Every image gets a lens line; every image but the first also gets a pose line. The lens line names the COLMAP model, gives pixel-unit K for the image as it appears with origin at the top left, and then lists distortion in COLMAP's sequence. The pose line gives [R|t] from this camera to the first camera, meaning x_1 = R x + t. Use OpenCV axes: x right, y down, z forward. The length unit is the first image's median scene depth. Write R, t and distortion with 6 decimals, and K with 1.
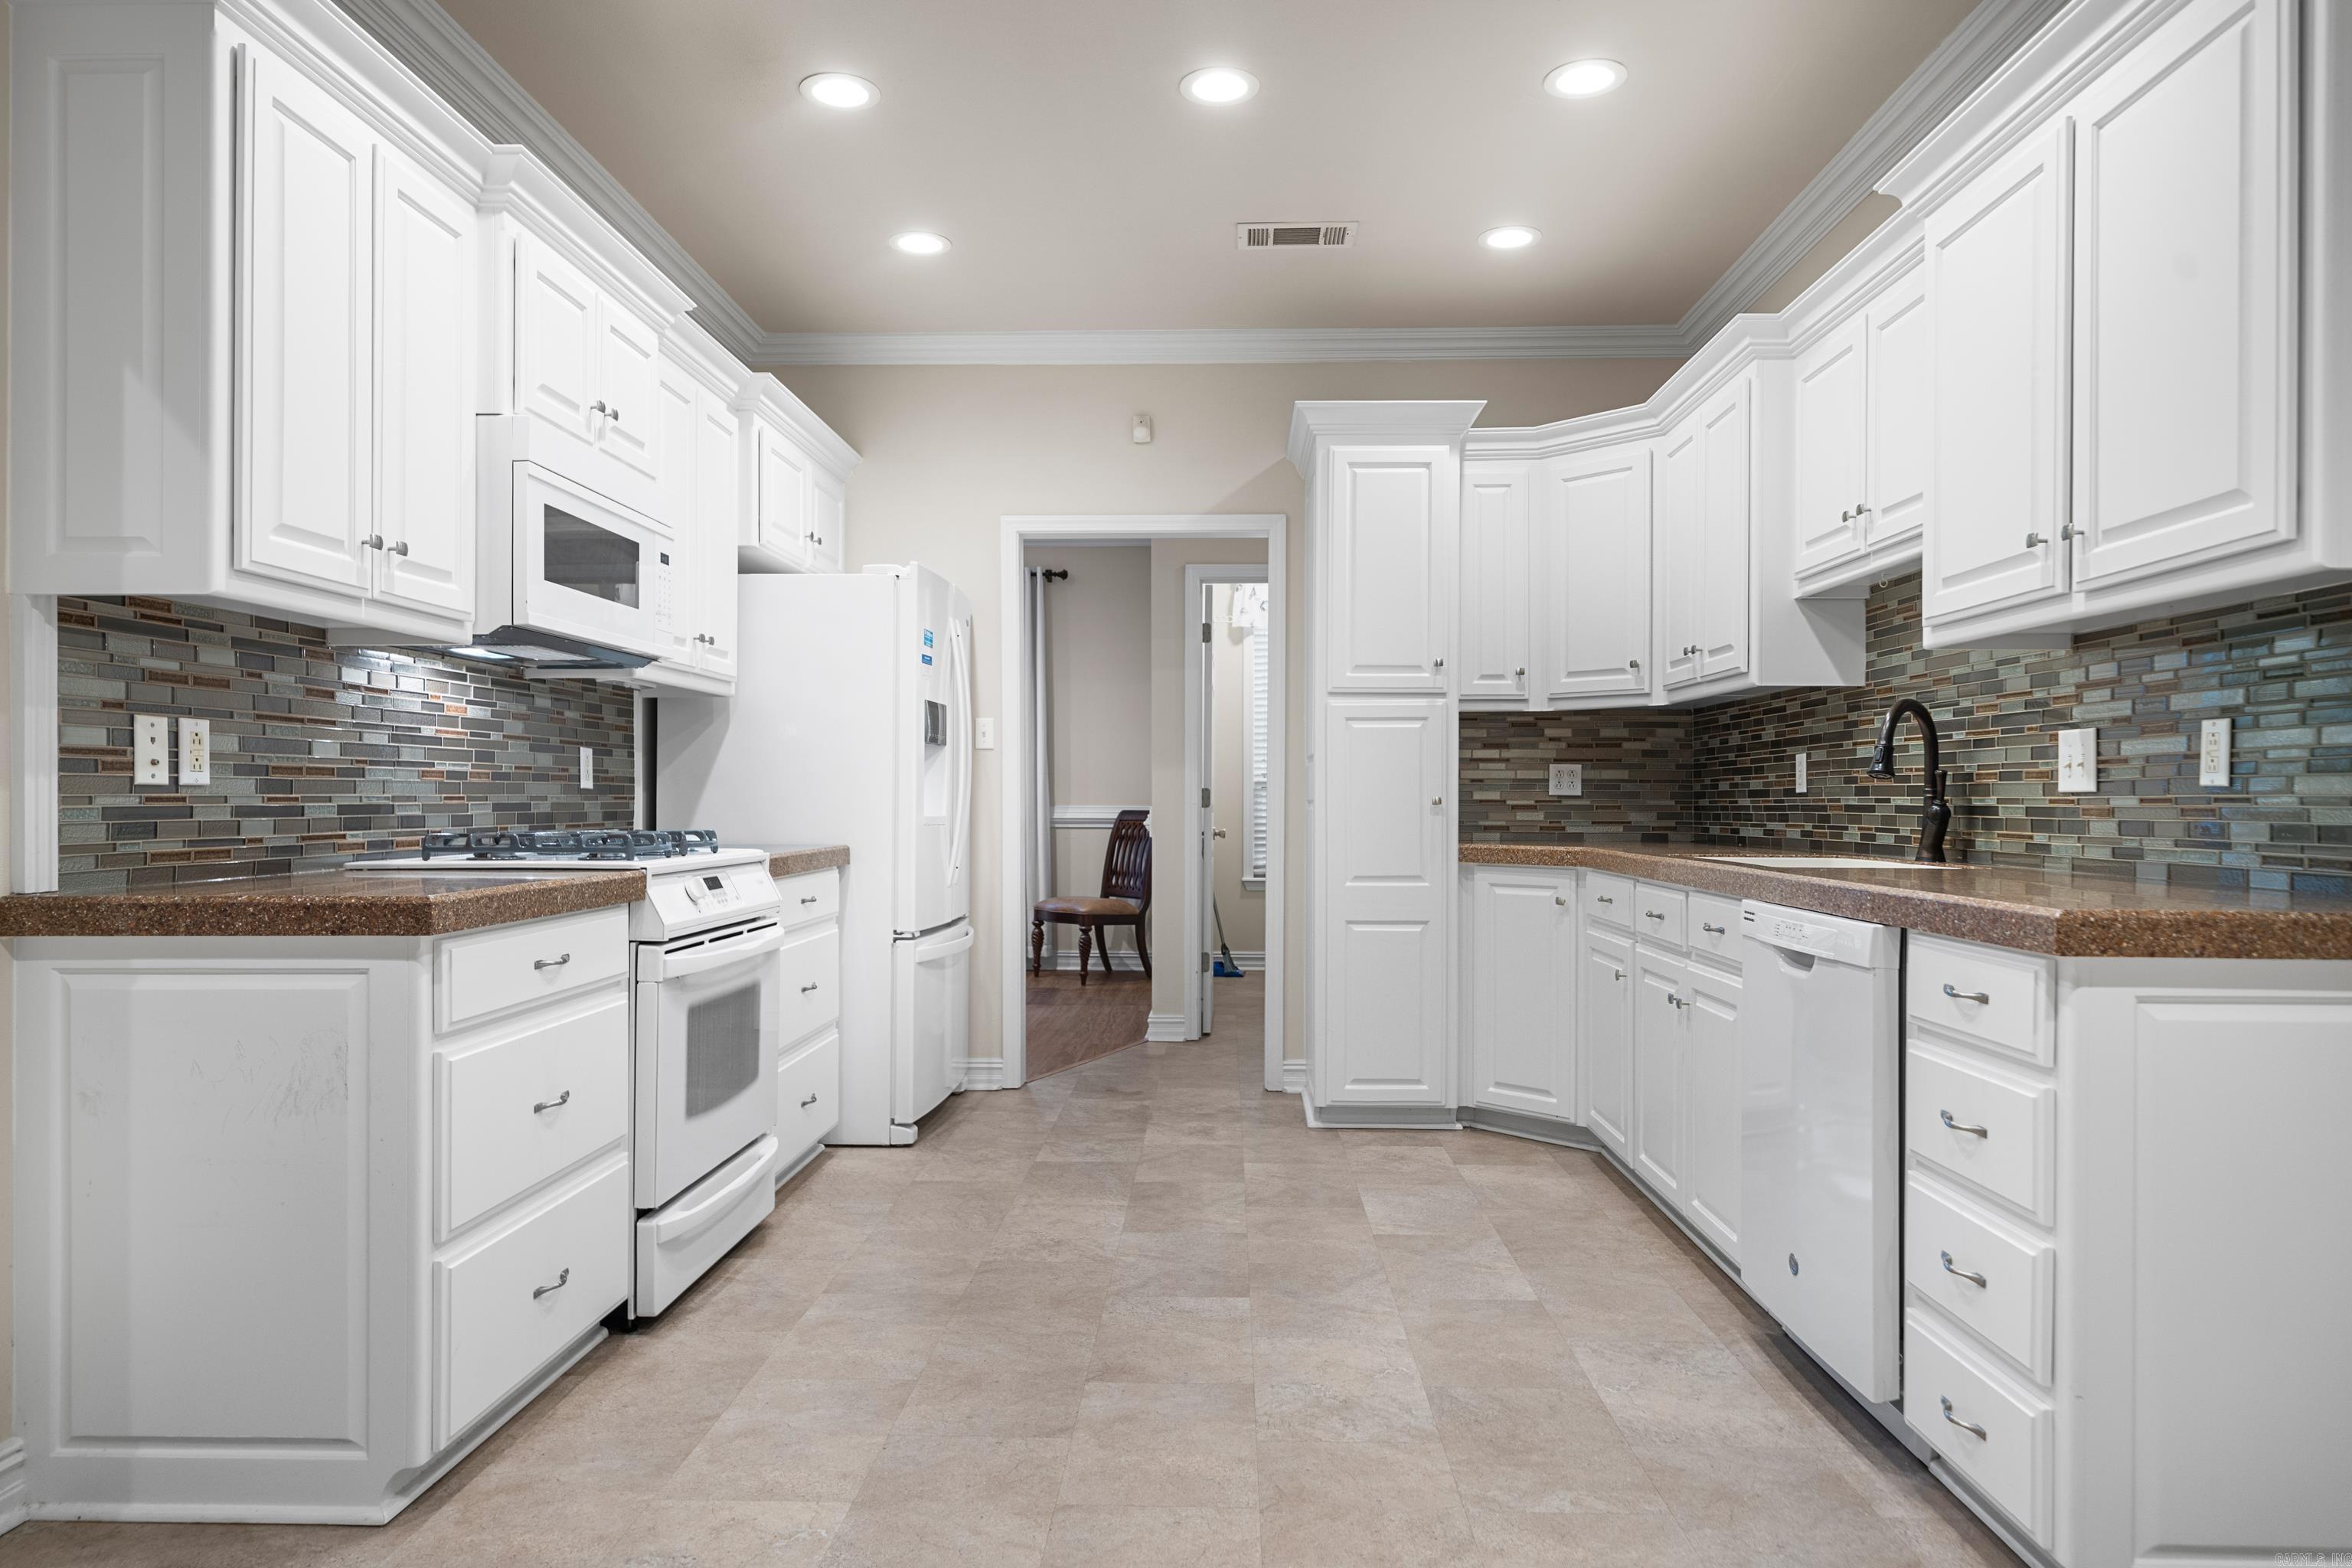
lens RADIAL K [[1443.7, 0, 1175.2], [0, 1443.7, 792.1], [0, 0, 1]] dist [0.003976, 0.000134]
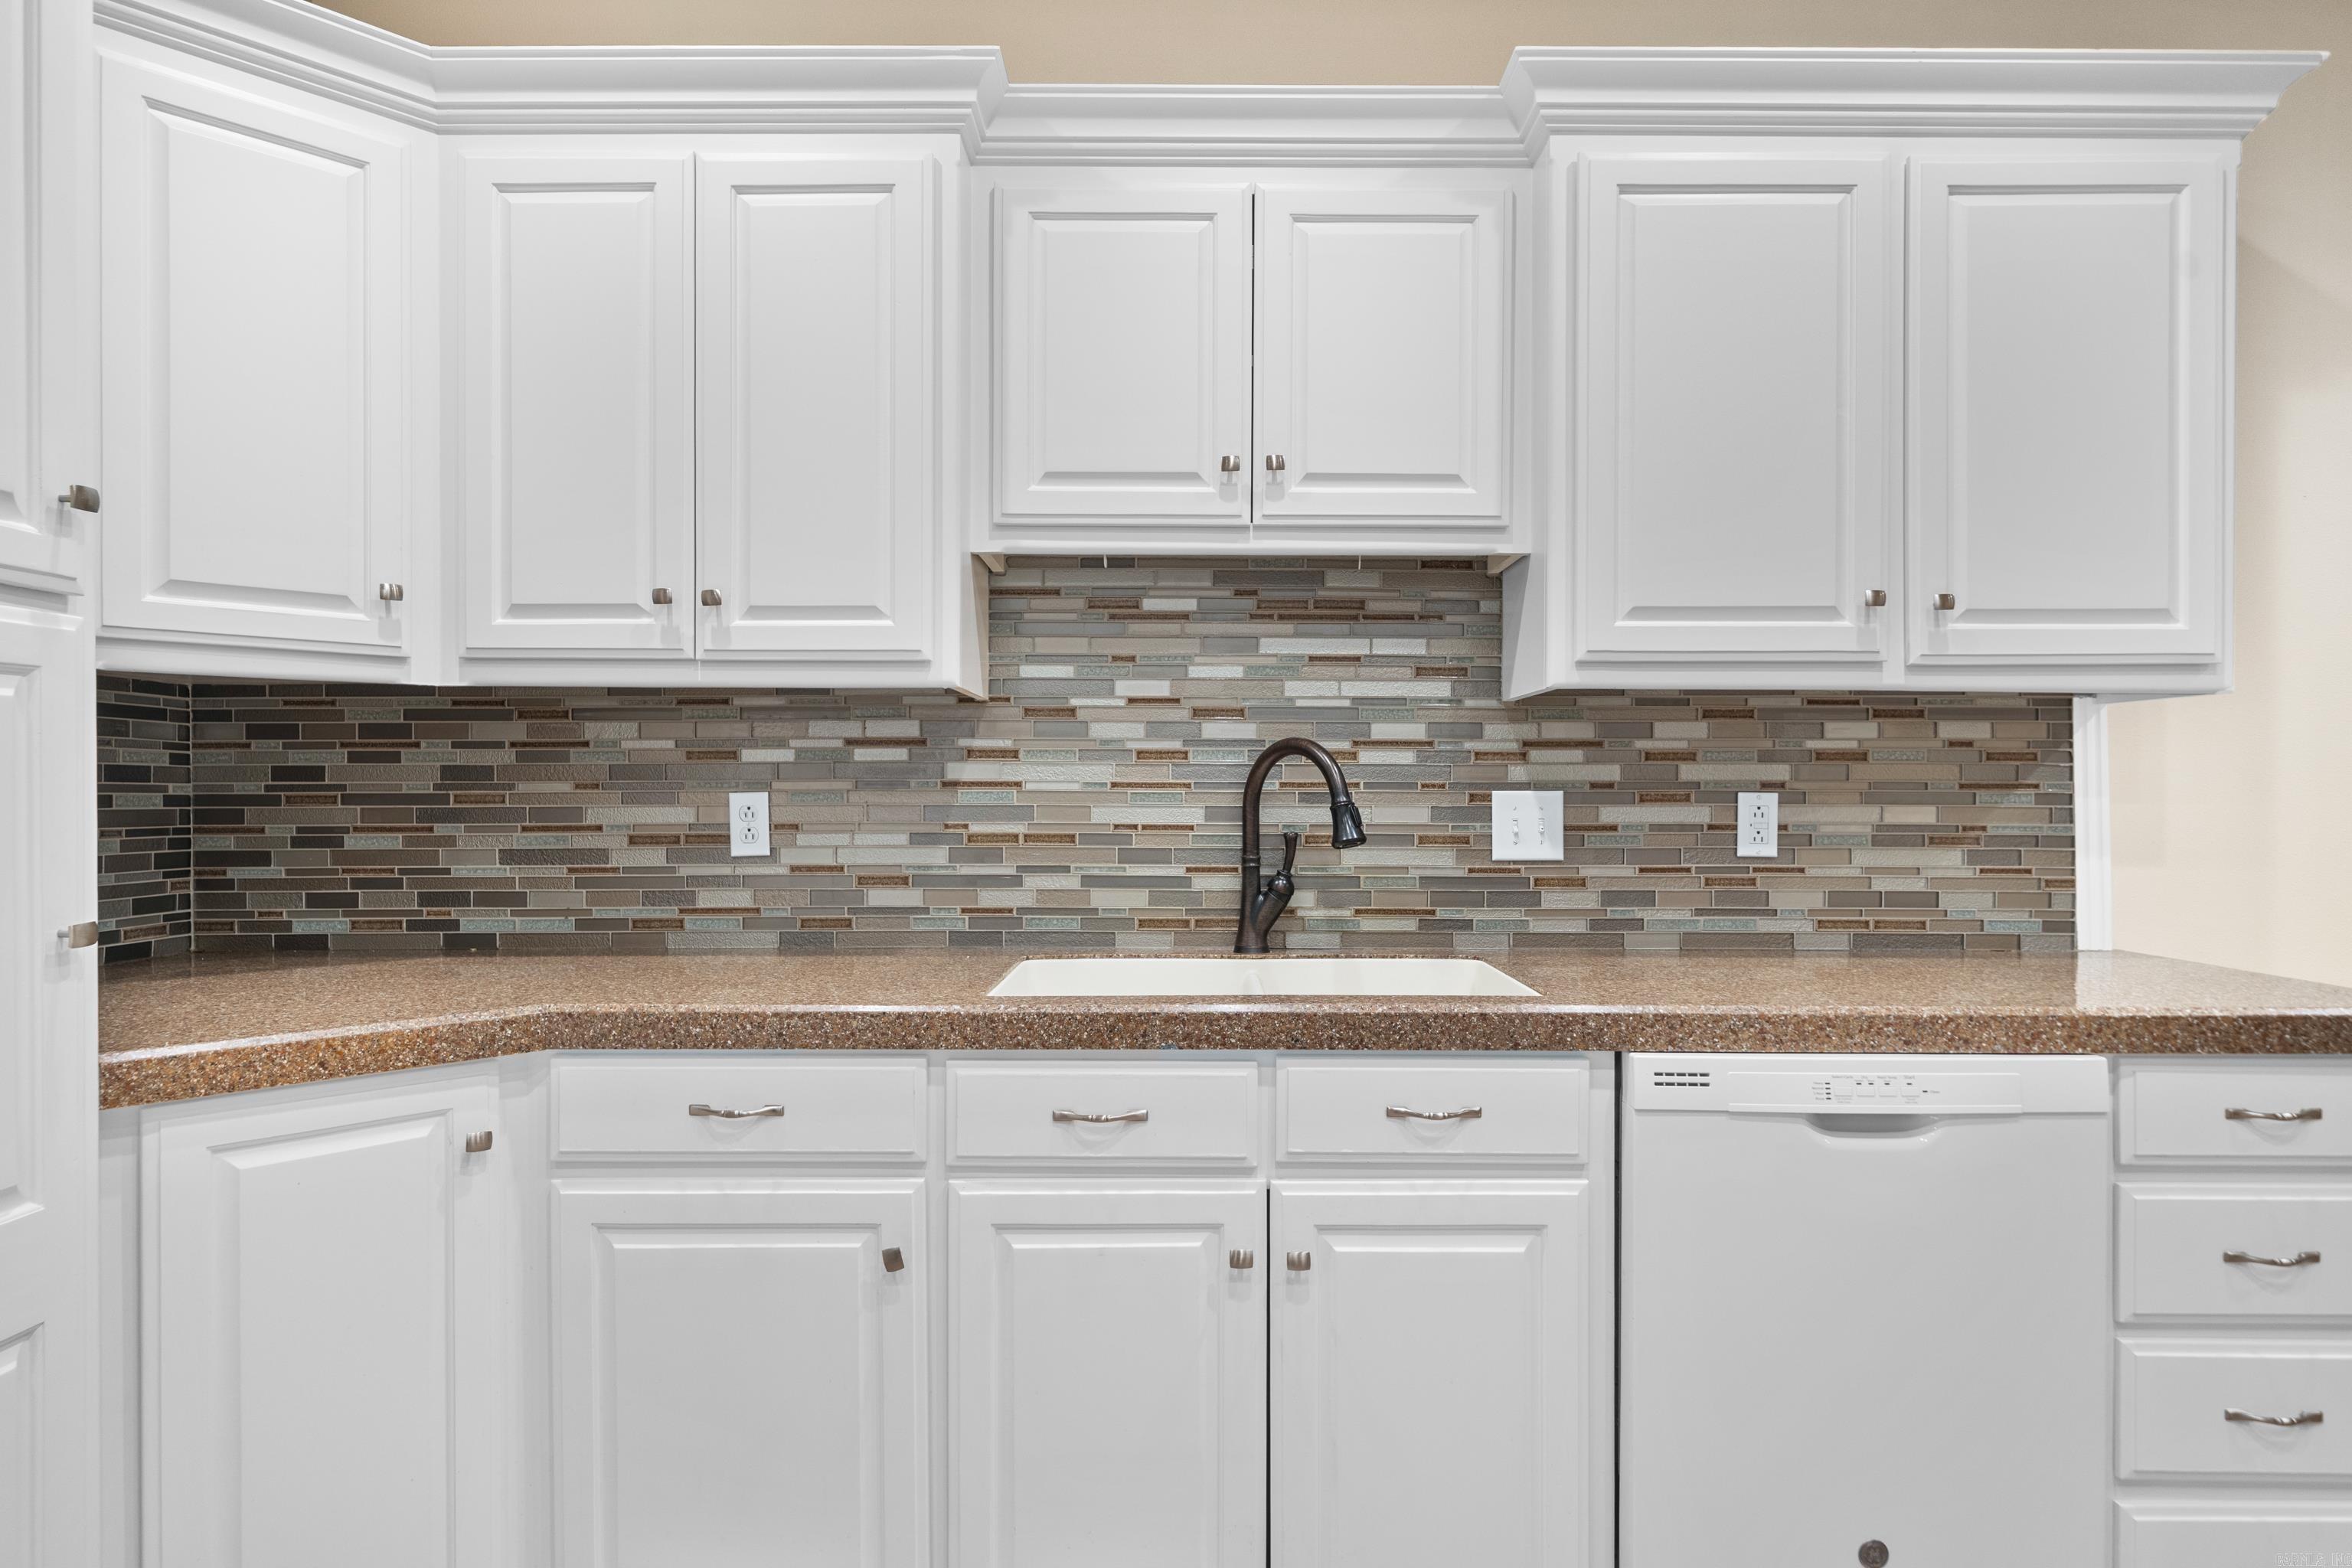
lens RADIAL K [[1300.5, 0, 1167.3], [0, 1300.5, 793.3], [0, 0, 1]] dist [0.003716, 0.001274]
pose [[-0.030772, -0.005506, 0.999511, -0.159738], [-0.005839, 0.999969, 0.005328, -0.039482], [-0.999509, -0.005672, -0.030803, 1.099450]]
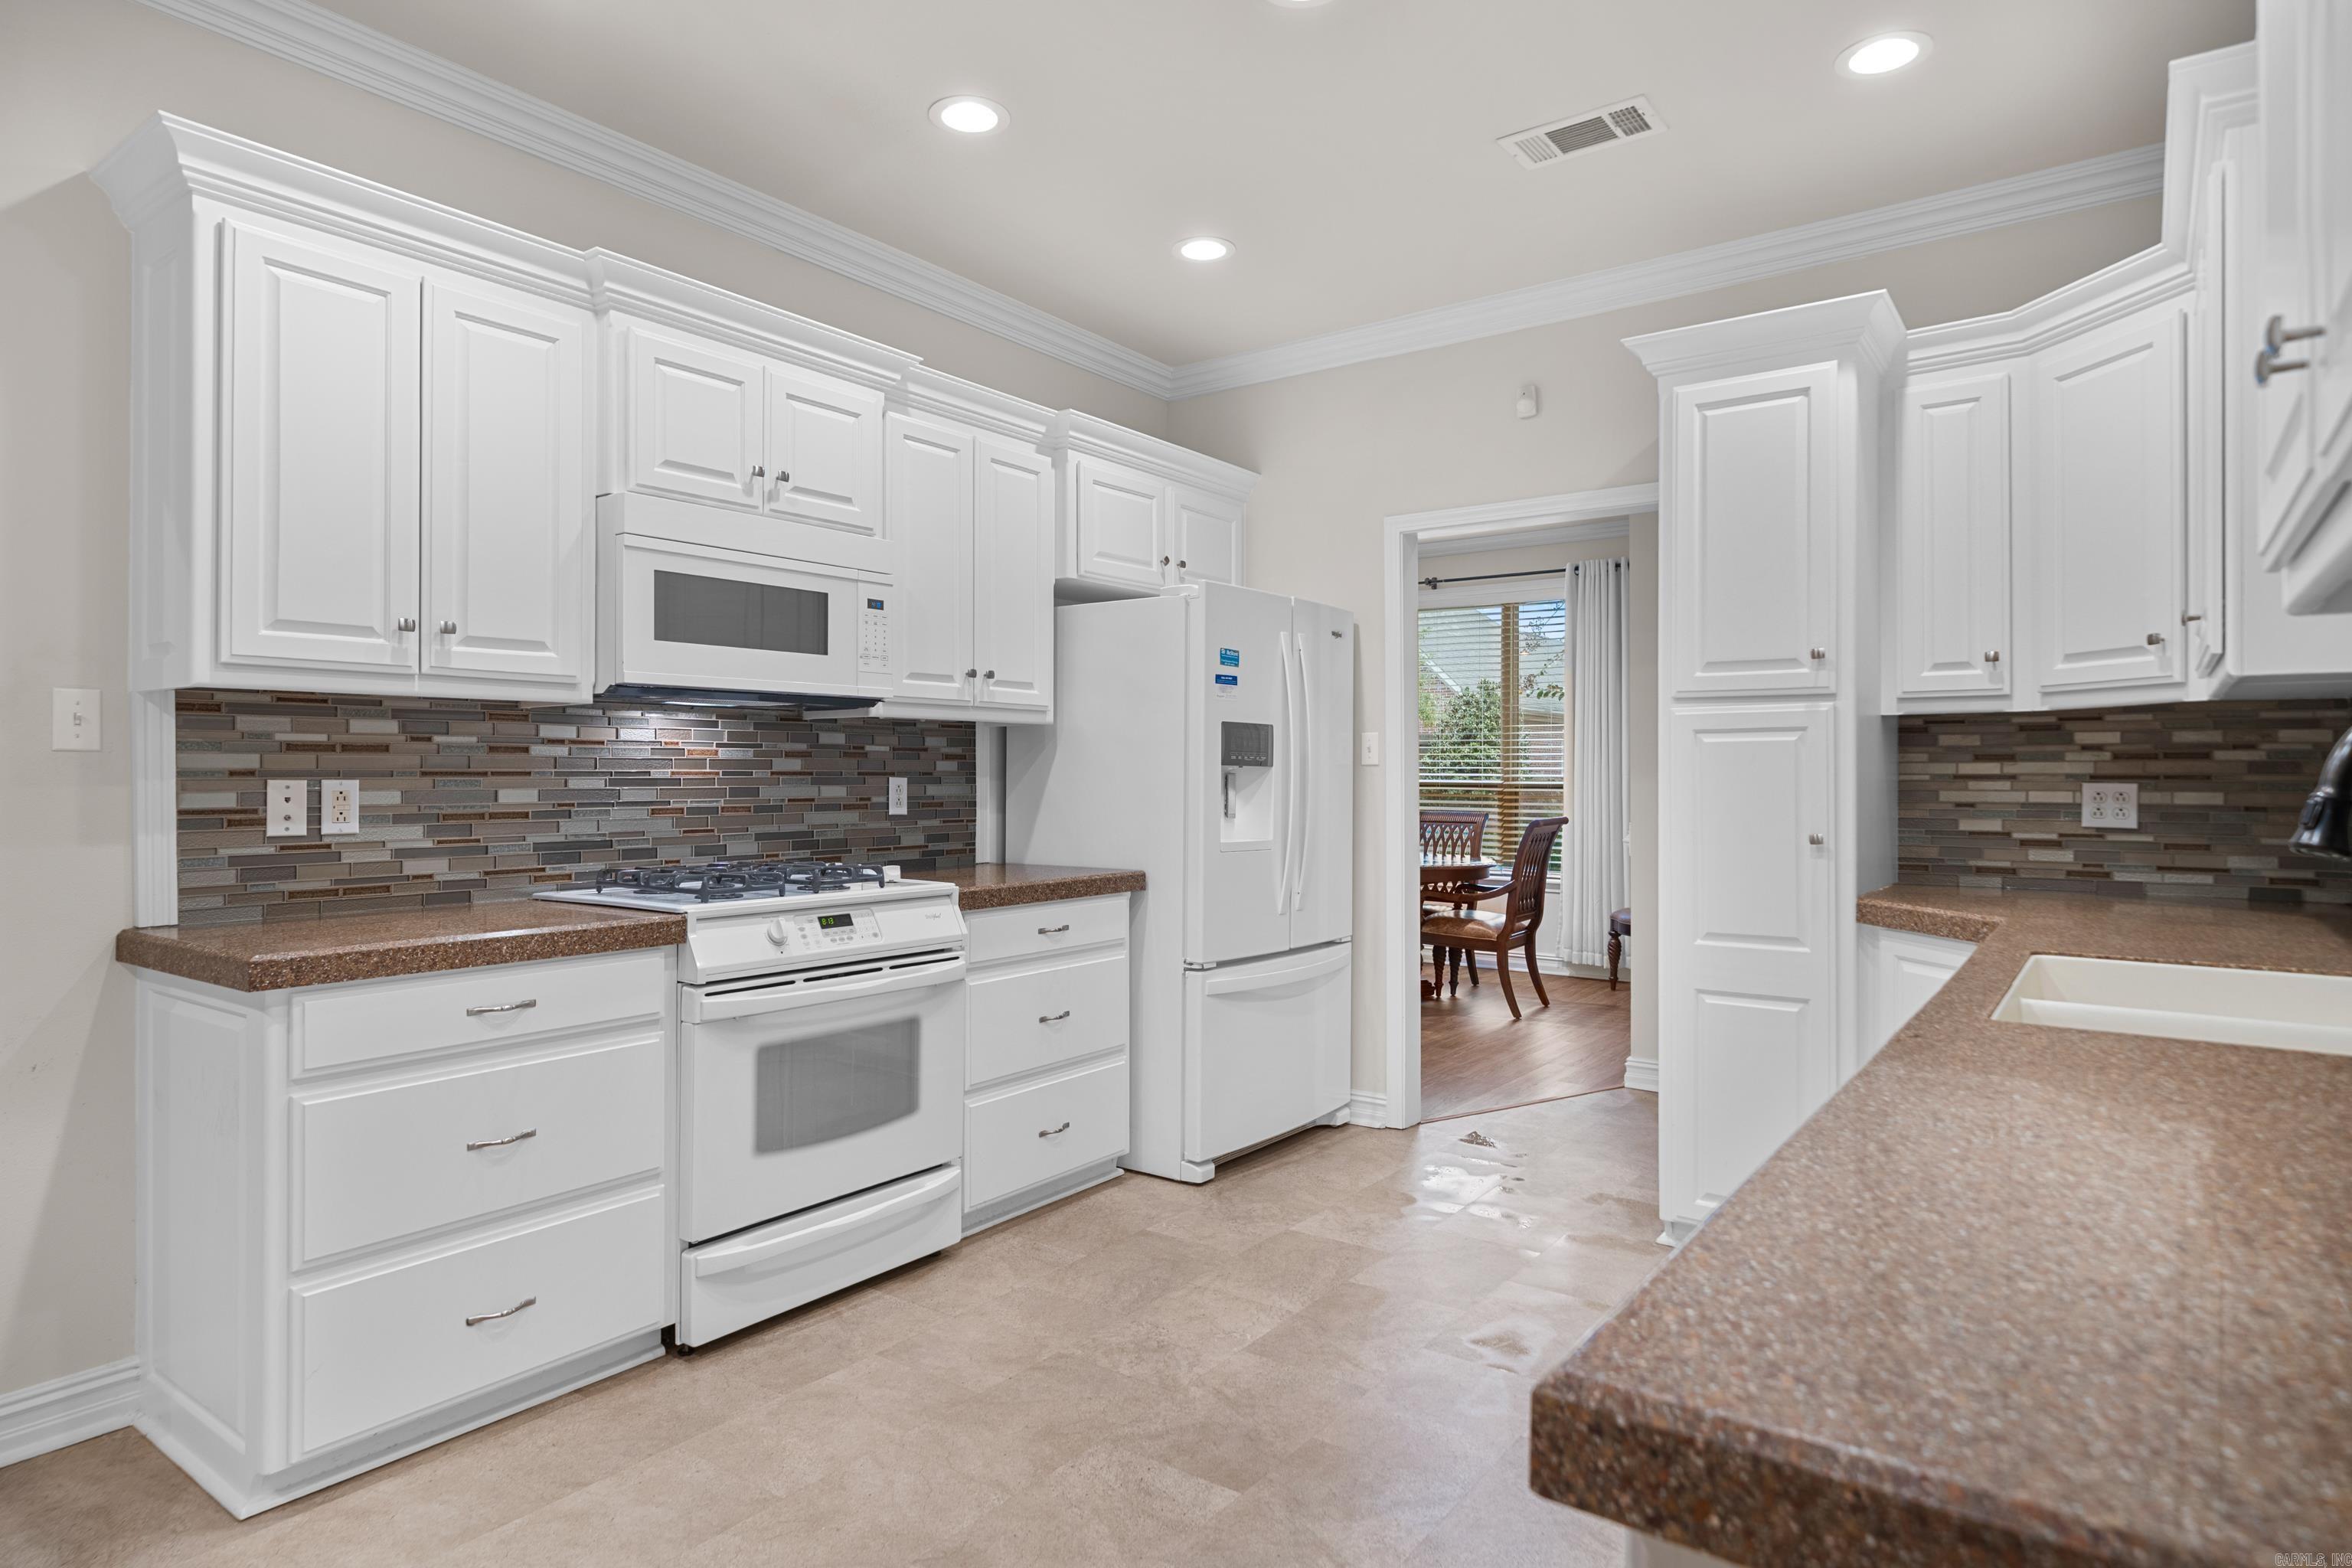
lens RADIAL K [[1300.5, 0, 1190.7], [0, 1300.5, 765.7], [0, 0, 1]] dist [0.003716, 0.001274]
pose [[0.832989, -0.005952, -0.553258, 0.405218], [0.003184, 0.999977, -0.005963, -0.041375], [0.553280, 0.003206, 0.832989, 0.373949]]
